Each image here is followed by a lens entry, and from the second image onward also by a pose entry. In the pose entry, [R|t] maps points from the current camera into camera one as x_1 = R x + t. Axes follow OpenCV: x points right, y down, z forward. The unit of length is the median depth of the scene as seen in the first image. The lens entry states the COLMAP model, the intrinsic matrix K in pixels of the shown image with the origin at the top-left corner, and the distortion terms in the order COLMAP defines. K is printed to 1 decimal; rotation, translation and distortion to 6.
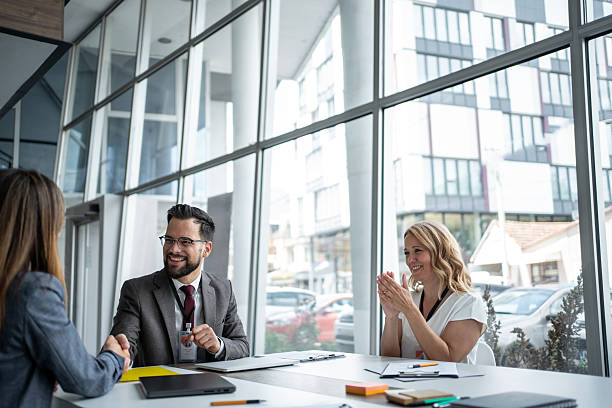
lens RADIAL K [[625.0, 0, 306.0], [0, 625.0, 204.0], [0, 0, 1]] dist [-0.012198, 0.149903]
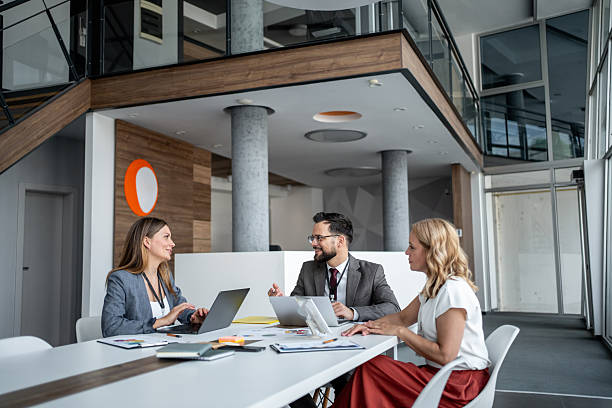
lens RADIAL K [[625.0, 0, 306.0], [0, 625.0, 204.0], [0, 0, 1]] dist [-0.012198, 0.149903]
pose [[0.515826, -0.062422, -0.854416, 0.249110], [0.128754, 0.991663, 0.005282, -0.006783], [0.846963, -0.112734, 0.519562, 0.058773]]
